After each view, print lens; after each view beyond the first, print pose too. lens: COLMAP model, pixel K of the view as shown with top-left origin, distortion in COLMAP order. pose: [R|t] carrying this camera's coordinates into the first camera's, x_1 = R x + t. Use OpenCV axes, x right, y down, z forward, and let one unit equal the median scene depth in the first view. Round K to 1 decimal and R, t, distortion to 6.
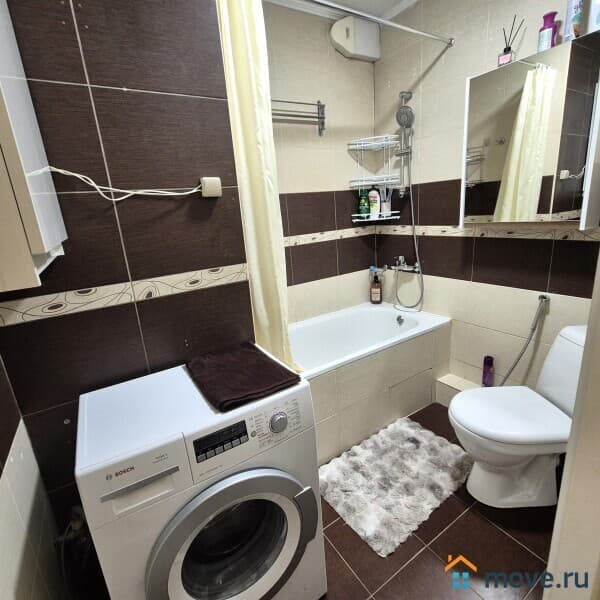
lens RADIAL K [[329.5, 0, 300.2], [0, 329.5, 293.7], [0, 0, 1]] dist [-0.005228, 0.006515]
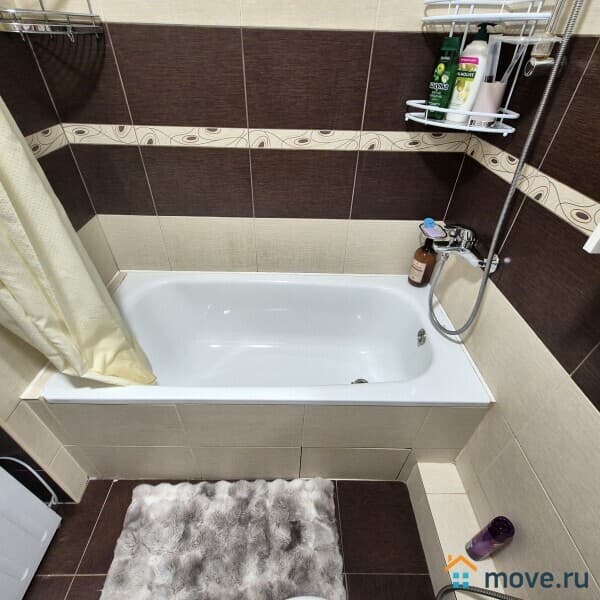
lens RADIAL K [[329.5, 0, 298.6], [0, 329.5, 297.9], [0, 0, 1]] dist [-0.005228, 0.006515]
pose [[0.842234, 0.403768, -0.357230, 0.313533], [-0.219024, 0.861748, 0.457623, -0.188024], [0.492615, -0.307184, 0.814228, 0.497732]]
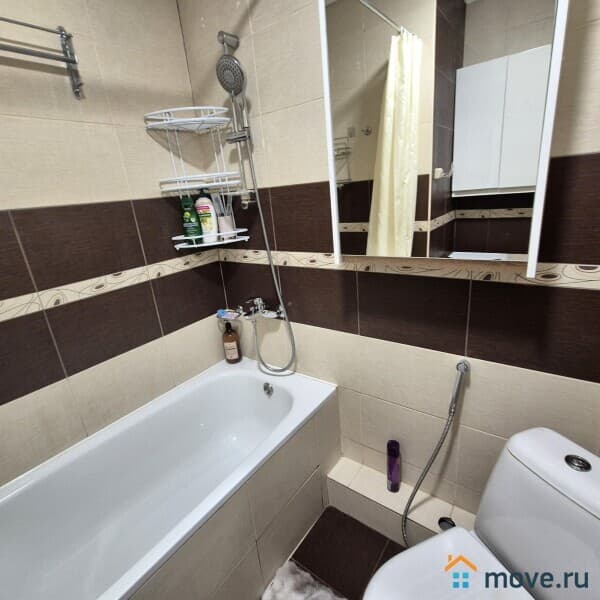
lens RADIAL K [[329.5, 0, 302.5], [0, 329.5, 294.7], [0, 0, 1]] dist [-0.005228, 0.006515]
pose [[0.934395, -0.117459, 0.336318, 0.171657], [0.110900, 0.993077, 0.038718, -0.136424], [-0.338538, 0.001119, 0.940952, 0.354830]]
